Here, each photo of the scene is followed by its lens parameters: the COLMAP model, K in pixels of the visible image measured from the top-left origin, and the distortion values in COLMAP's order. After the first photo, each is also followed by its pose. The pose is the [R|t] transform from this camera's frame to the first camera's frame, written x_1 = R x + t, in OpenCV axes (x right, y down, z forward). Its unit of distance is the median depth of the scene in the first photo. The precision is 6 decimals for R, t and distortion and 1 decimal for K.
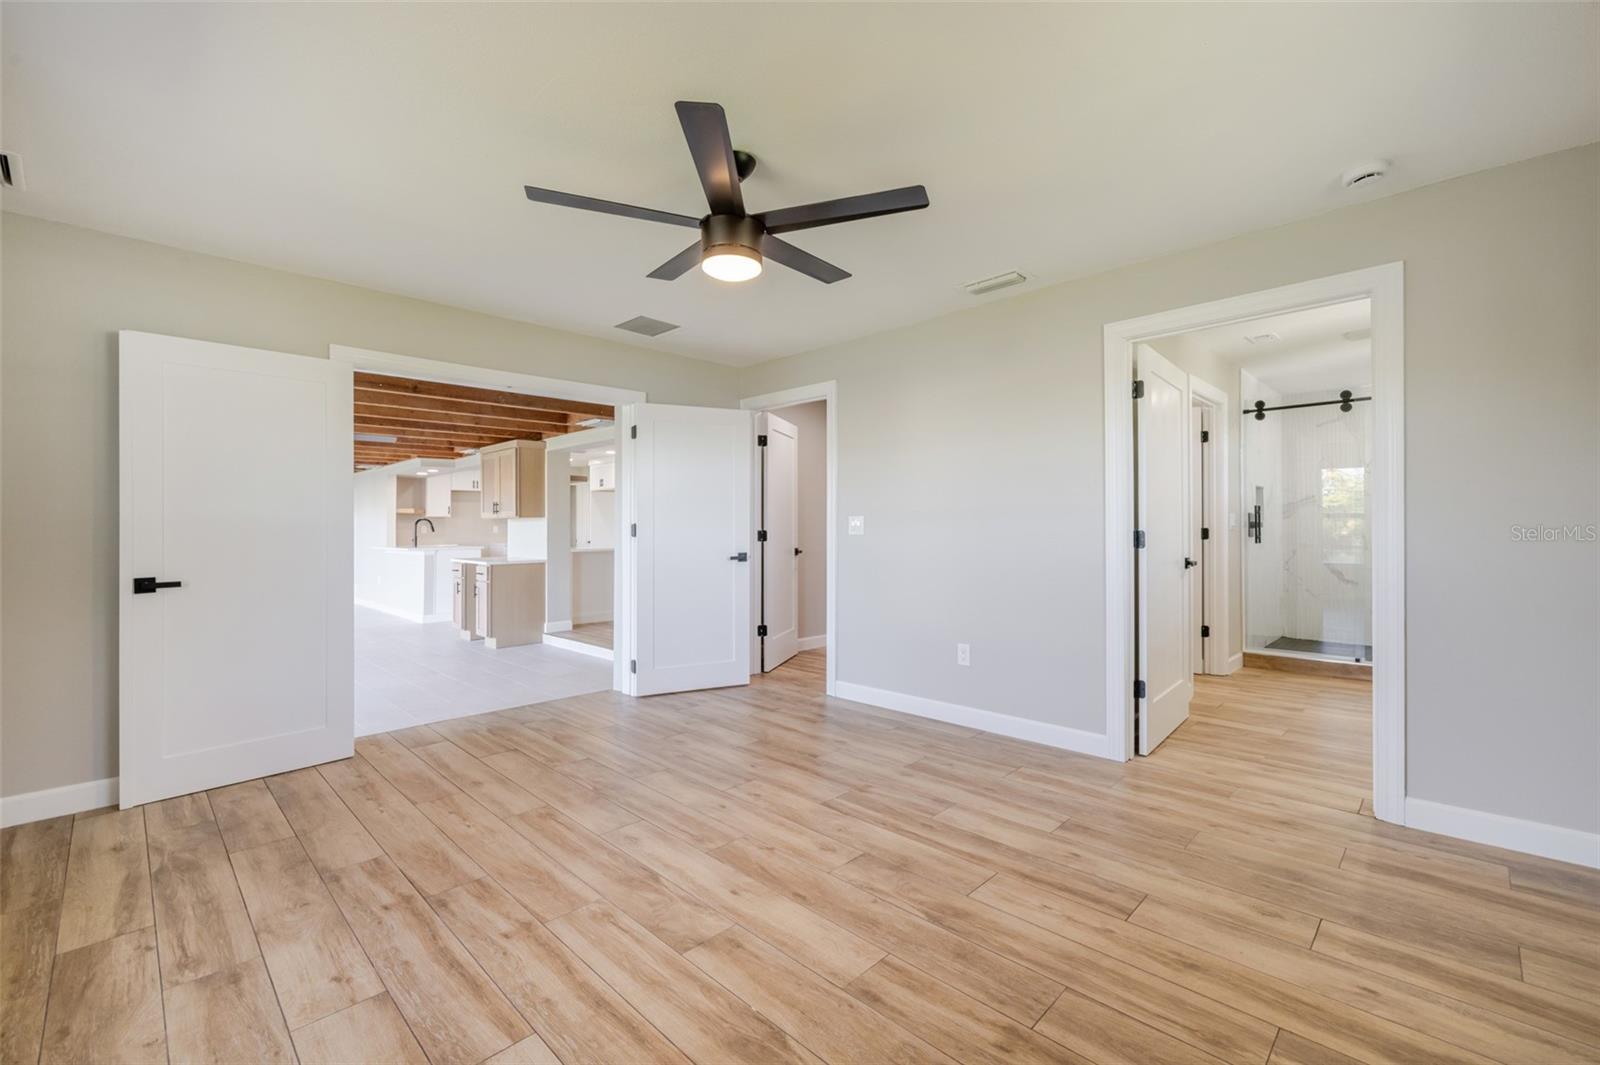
lens RADIAL K [[671.8, 0, 800.8], [0, 671.8, 532.8], [0, 0, 1]] dist [-0.000030, -0.000126]
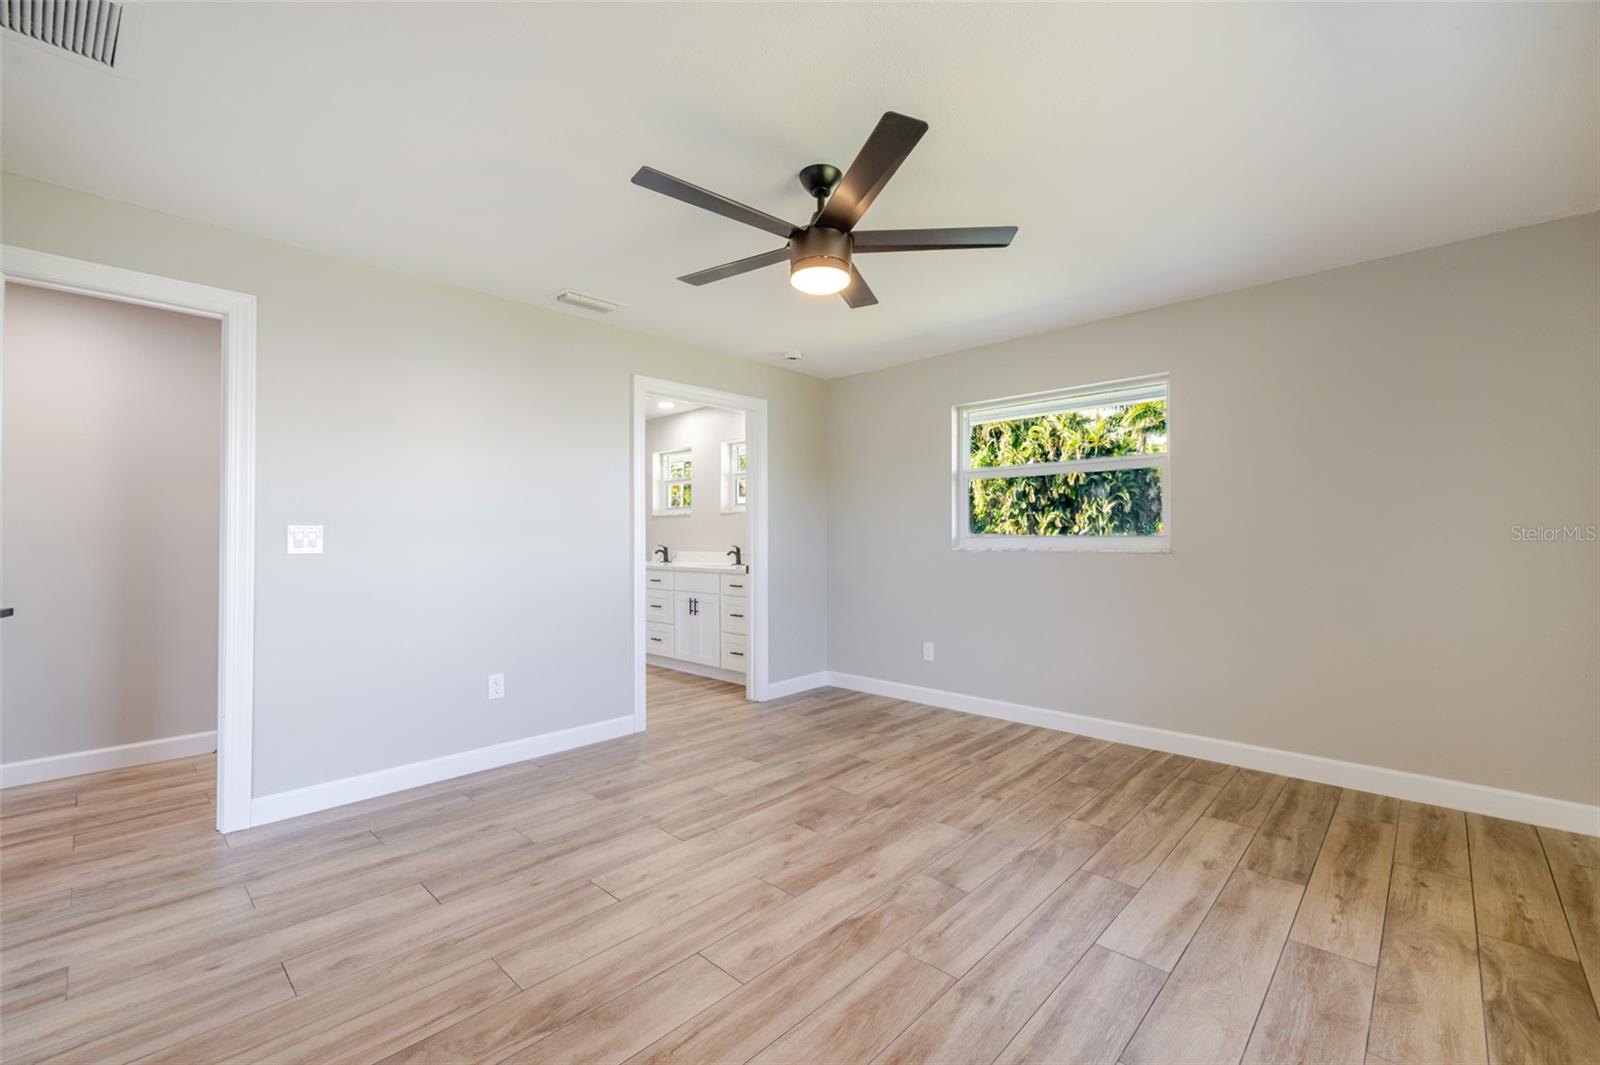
lens RADIAL K [[671.8, 0, 800.8], [0, 671.8, 532.8], [0, 0, 1]] dist [-0.000030, -0.000126]
pose [[-0.017199, 0.014639, 0.999745, -1.068942], [0.011308, 0.999832, -0.014446, -0.003137], [-0.999788, 0.011057, -0.017362, 1.014236]]
